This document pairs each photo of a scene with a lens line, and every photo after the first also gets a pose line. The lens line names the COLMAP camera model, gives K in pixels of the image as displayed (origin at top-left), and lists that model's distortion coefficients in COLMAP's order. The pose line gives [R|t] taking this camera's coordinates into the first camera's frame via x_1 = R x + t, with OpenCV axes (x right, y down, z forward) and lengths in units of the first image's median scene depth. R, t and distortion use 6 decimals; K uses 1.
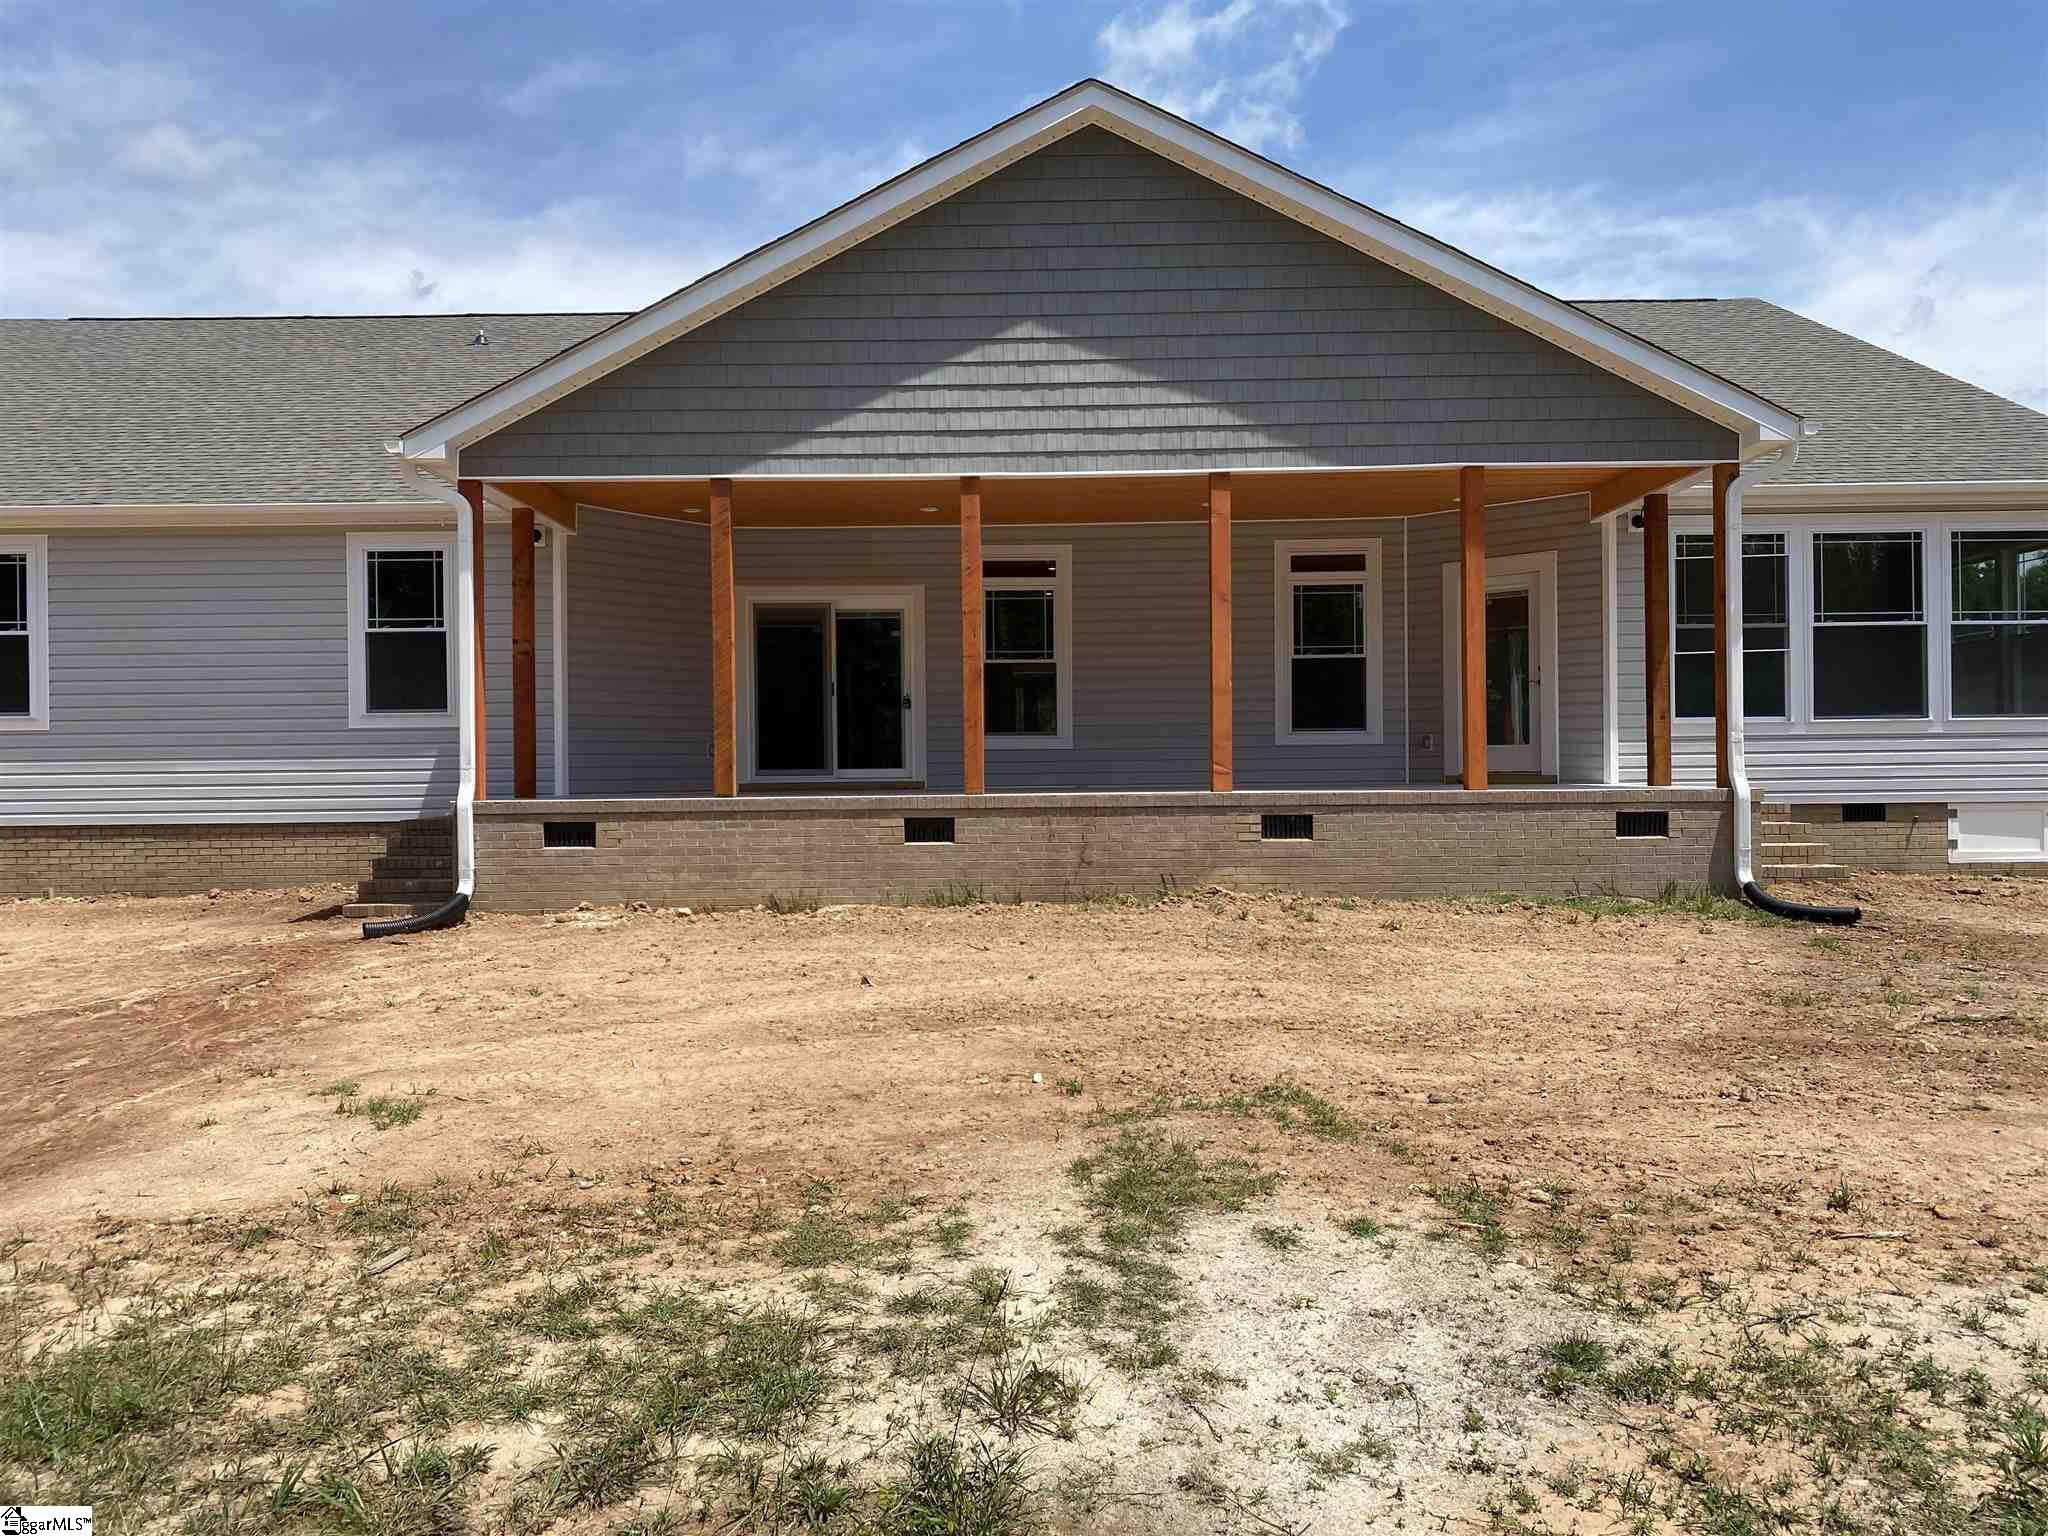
lens RADIAL K [[1556.7, 0, 1024.0], [0, 1556.7, 768.0], [0, 0, 1]] dist [0.087537, -0.000744]
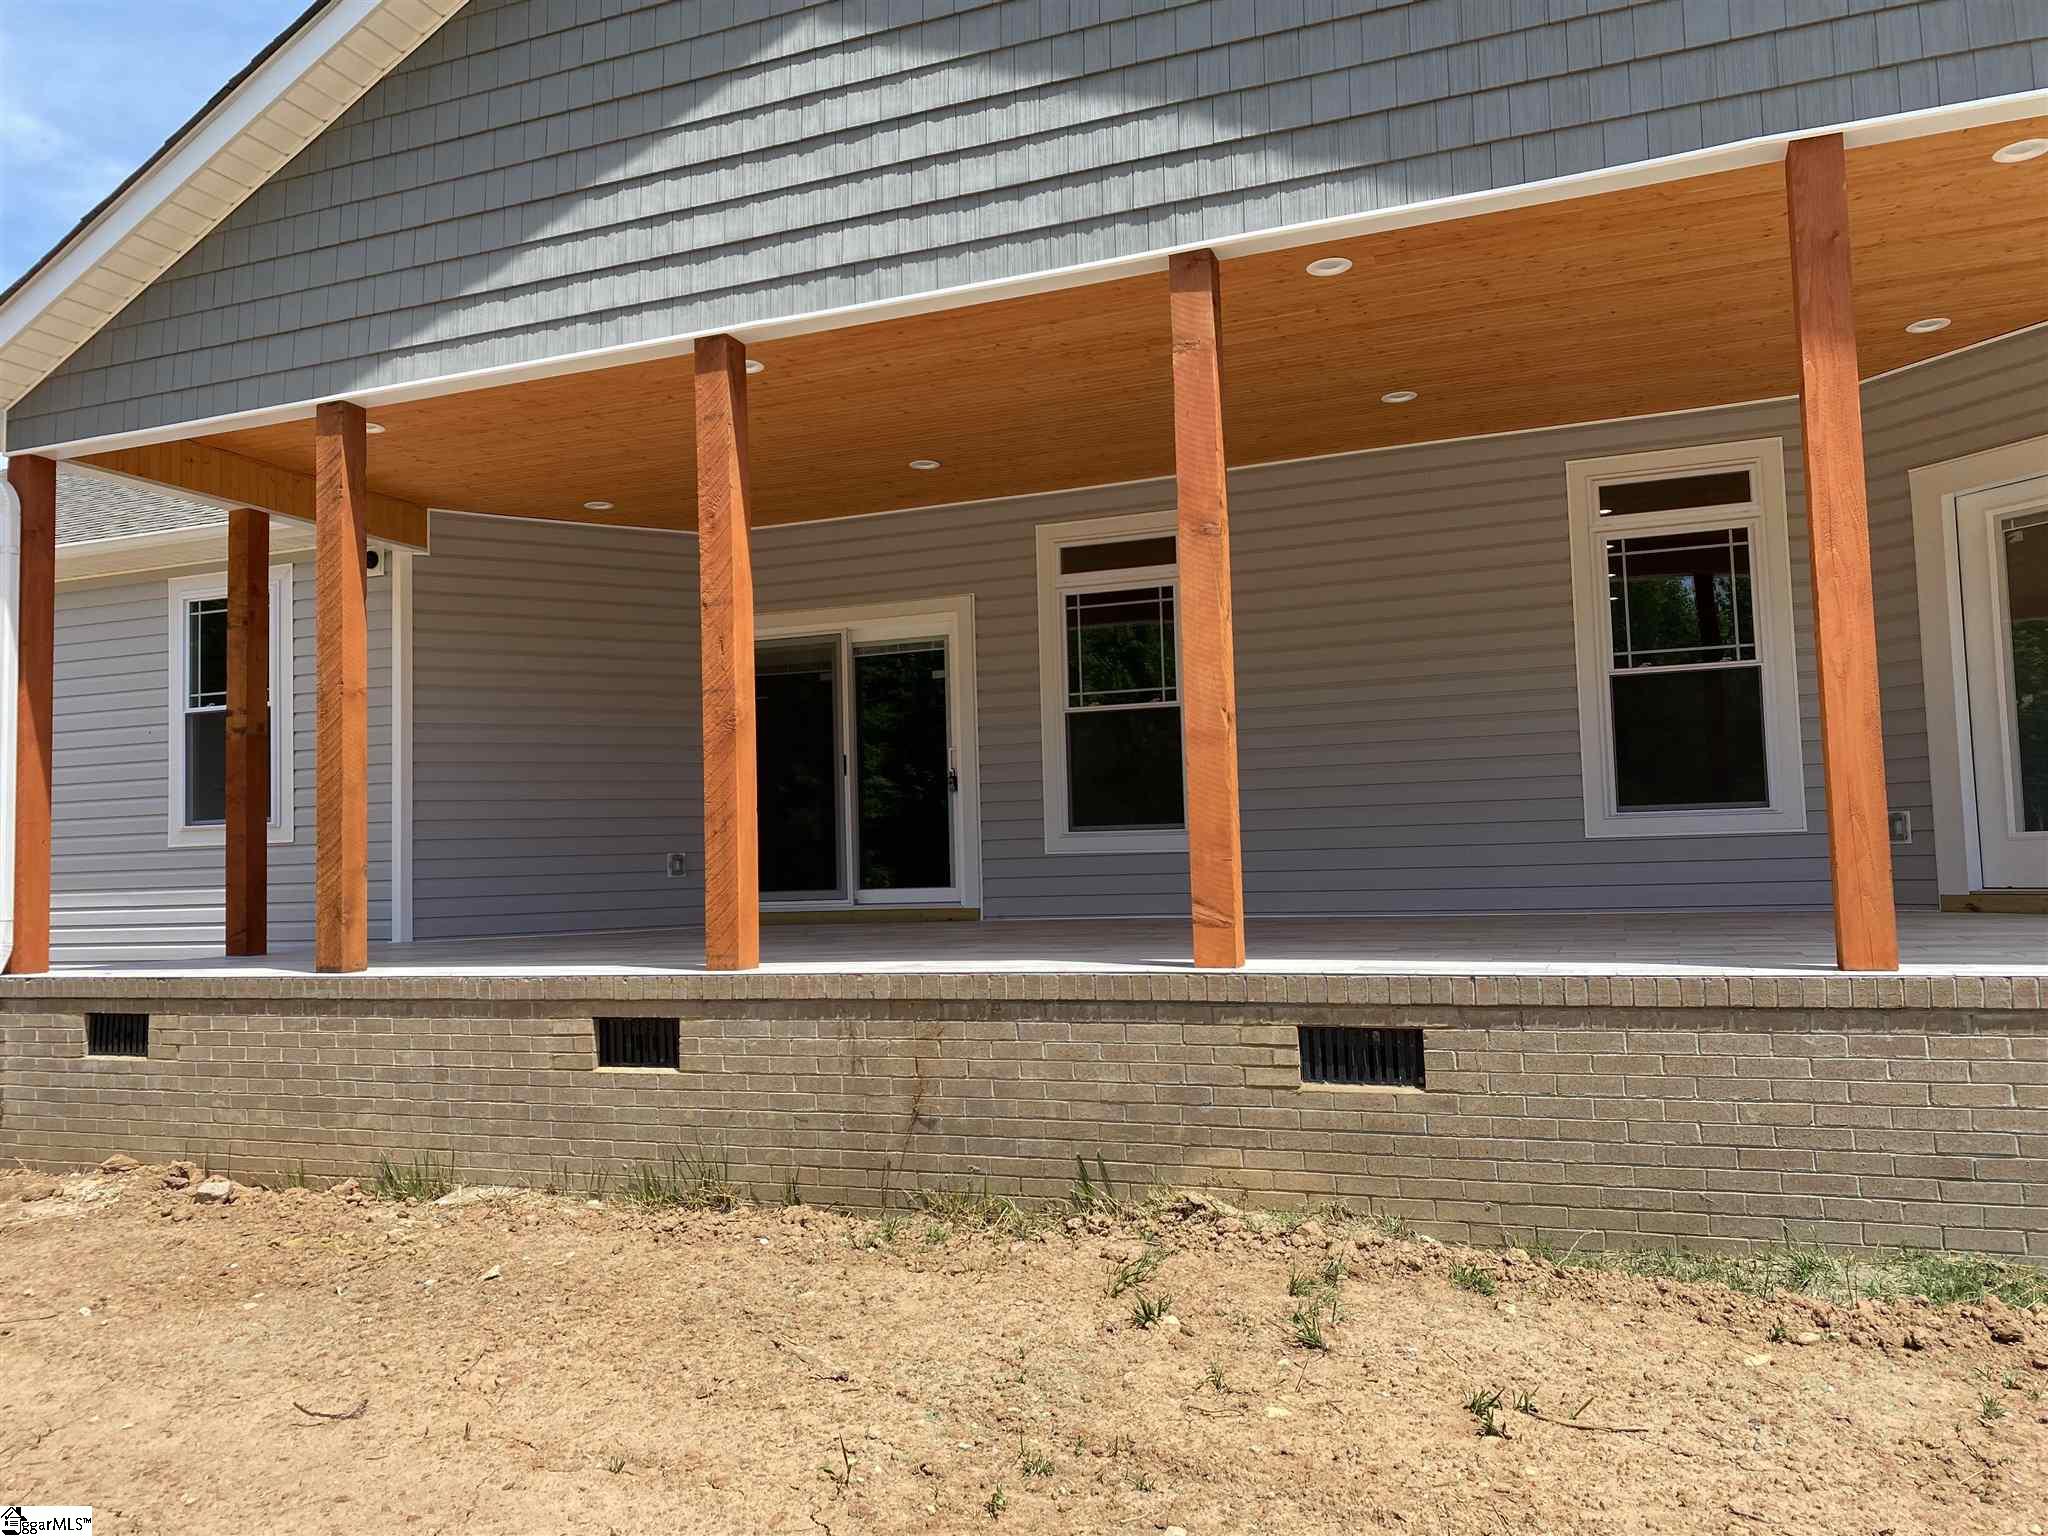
lens RADIAL K [[1557.8, 0, 1023.8], [0, 1557.8, 744.6], [0, 0, 1]] dist [0.067728, -0.143997]
pose [[0.932213, -0.043883, -0.359240, 0.237205], [0.020698, 0.997461, -0.068136, -0.018326], [0.361318, 0.056082, 0.930755, 0.572284]]
